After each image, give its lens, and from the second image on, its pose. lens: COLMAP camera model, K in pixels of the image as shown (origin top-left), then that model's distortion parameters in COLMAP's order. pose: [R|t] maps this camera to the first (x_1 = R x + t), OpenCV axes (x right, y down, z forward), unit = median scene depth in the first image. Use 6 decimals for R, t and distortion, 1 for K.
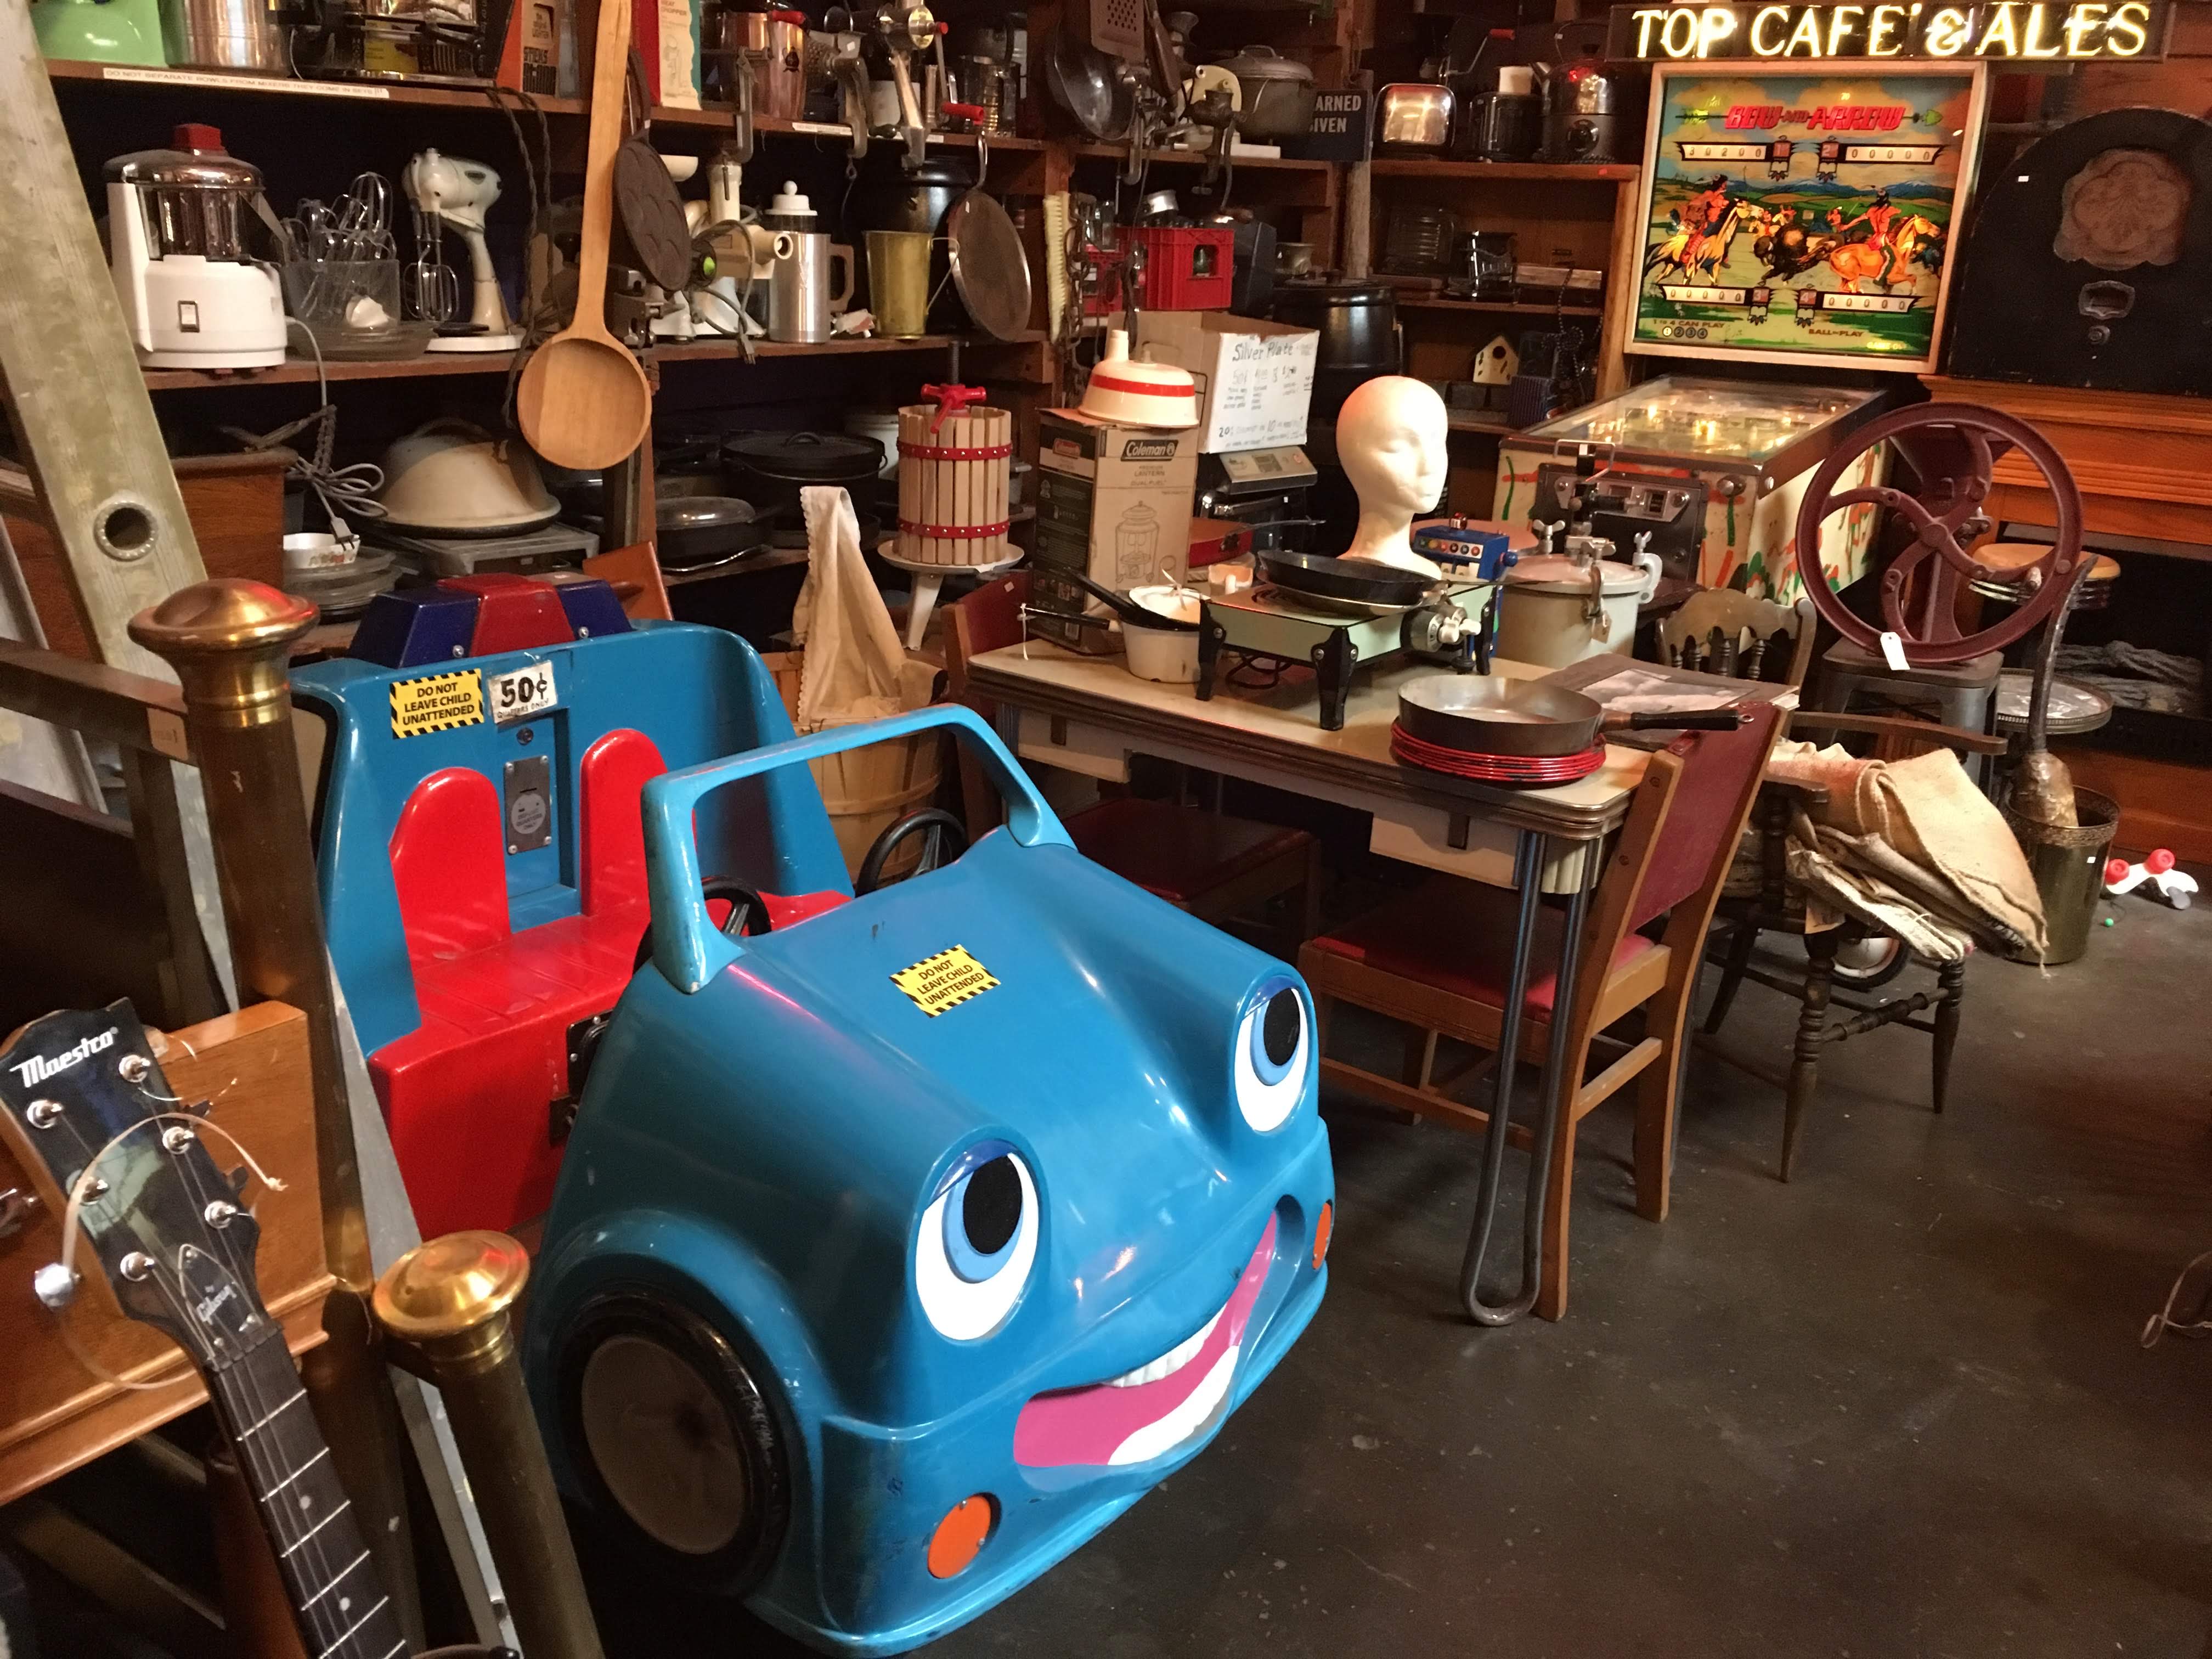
lens RADIAL K [[2011.1, 0, 1106.0], [0, 2011.1, 829.5], [0, 0, 1]] dist [0.117614, -0.143626]
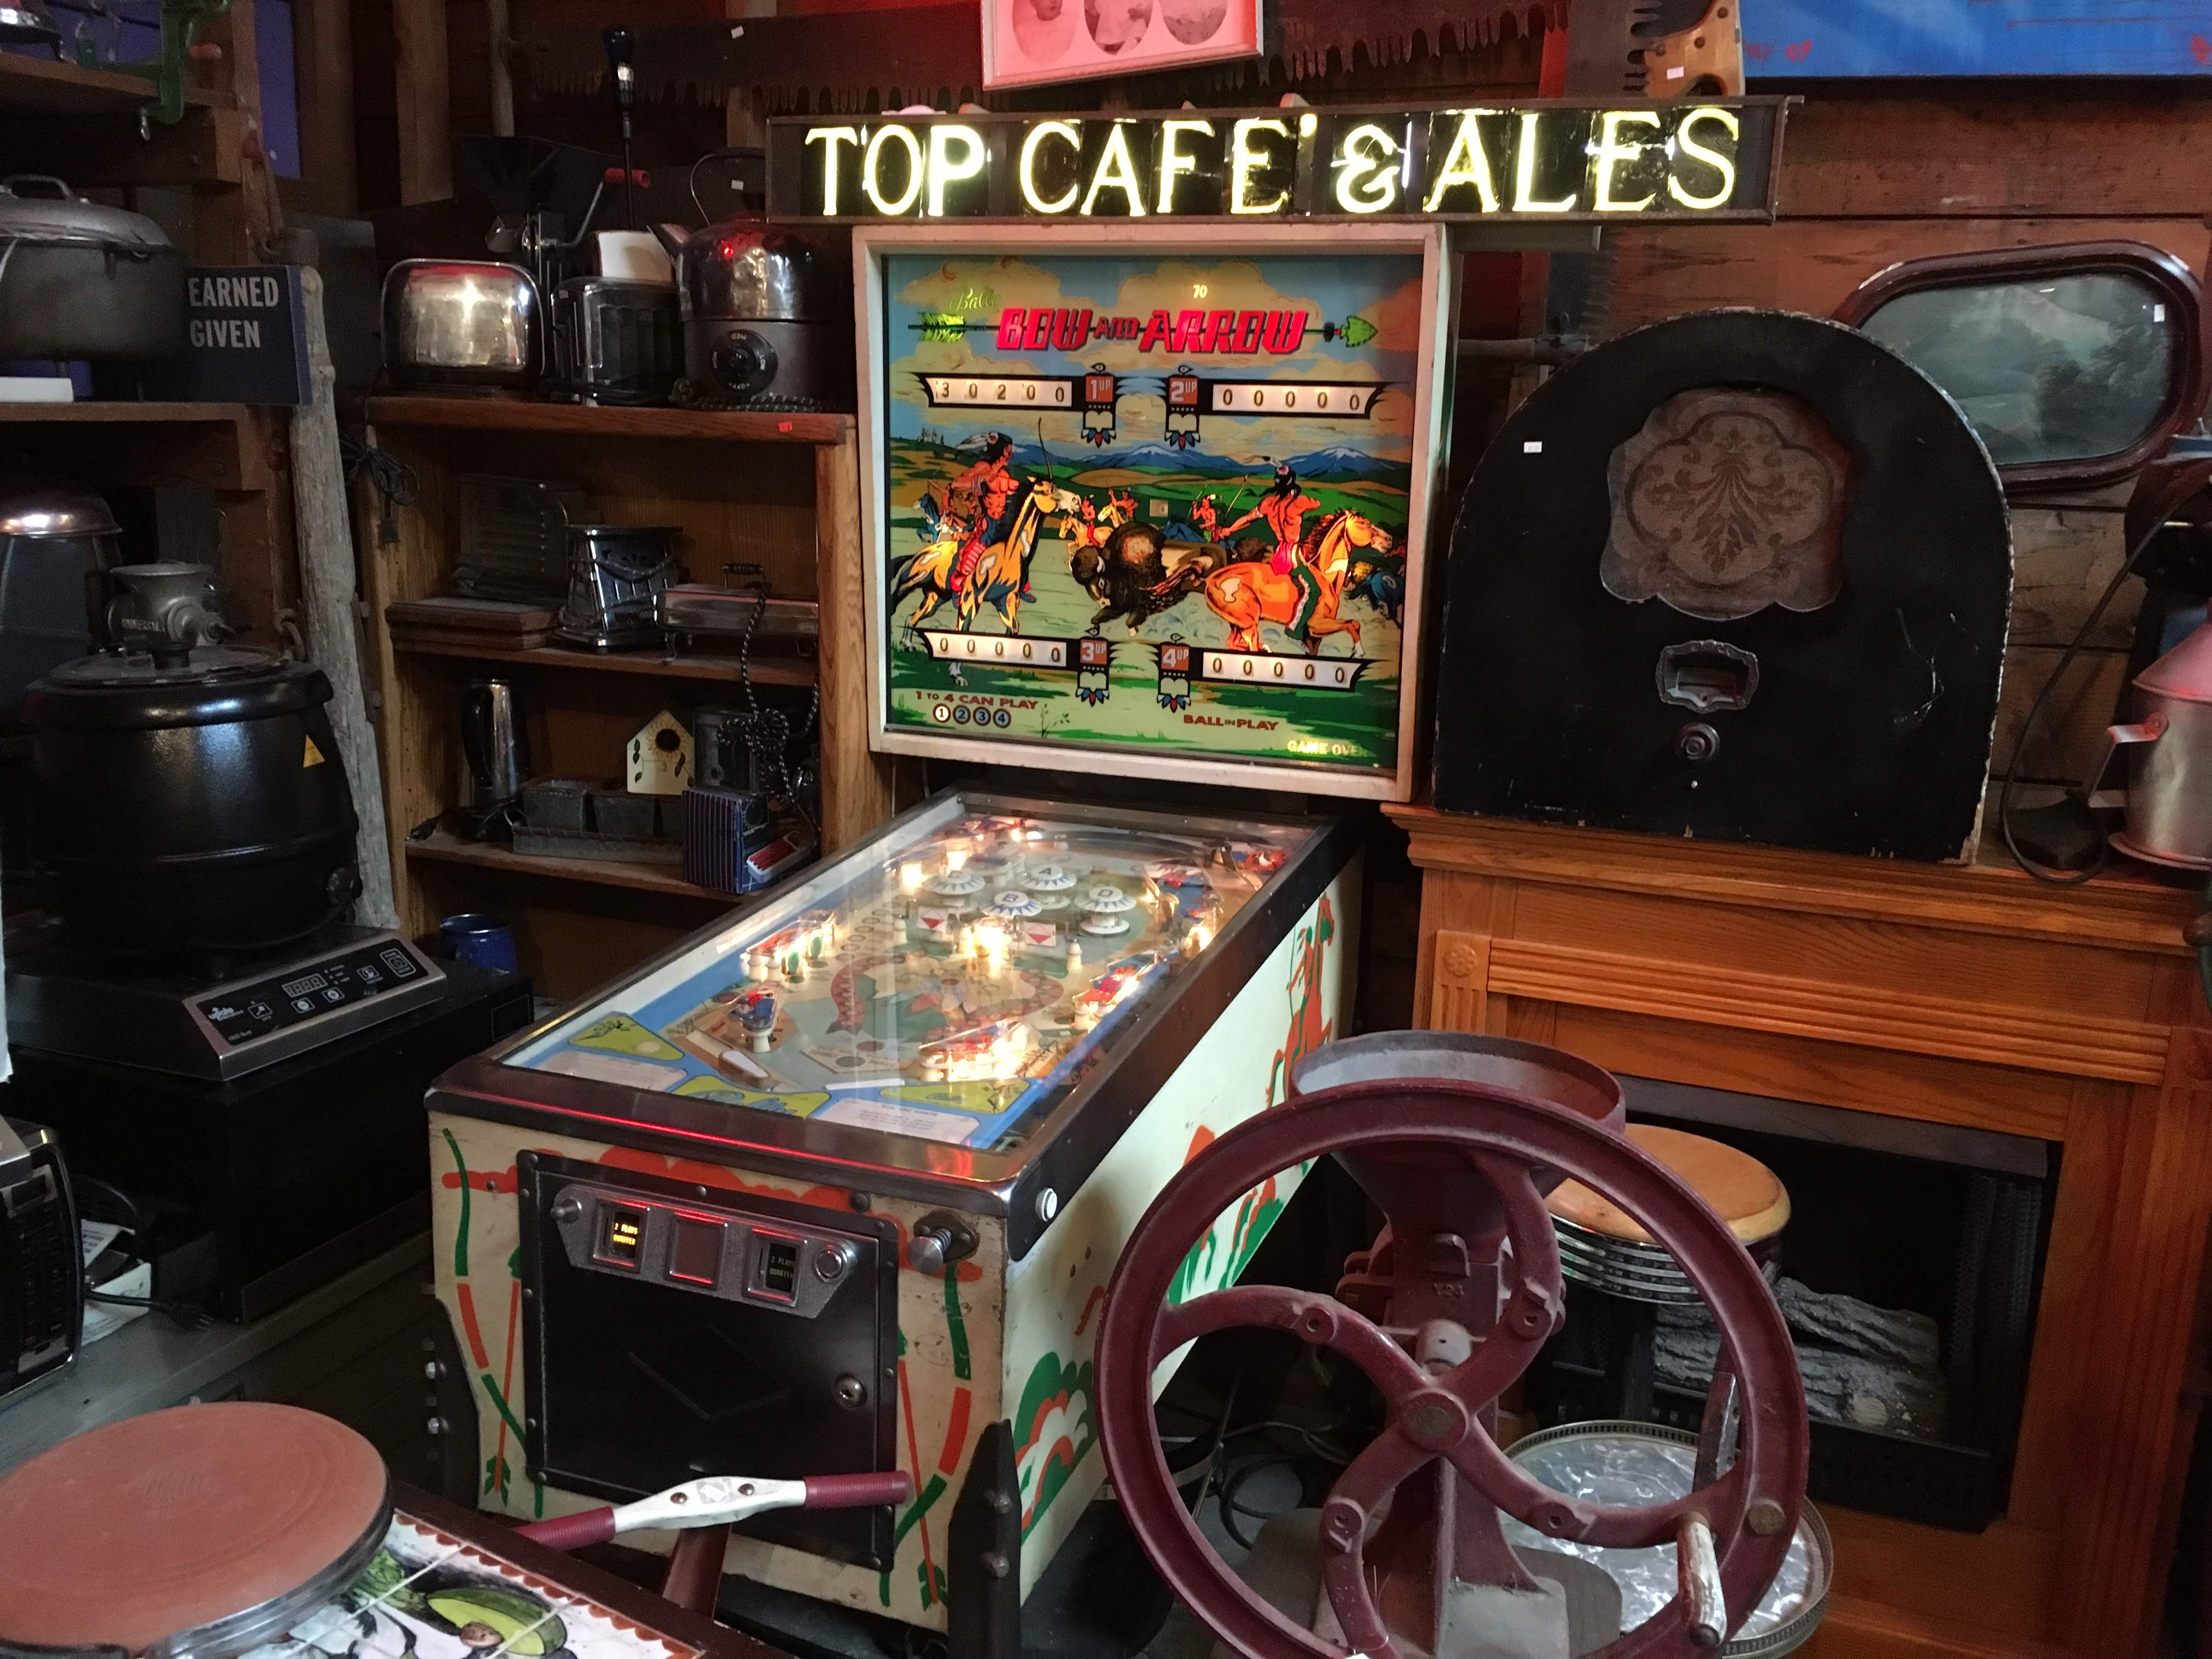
lens RADIAL K [[2011.1, 0, 1106.0], [0, 2011.1, 829.5], [0, 0, 1]] dist [0.117614, -0.143626]
pose [[0.976394, -0.058341, 0.207968, 0.216811], [0.076361, 0.993890, -0.079696, -0.177618], [-0.202048, 0.093695, 0.974883, 0.503495]]
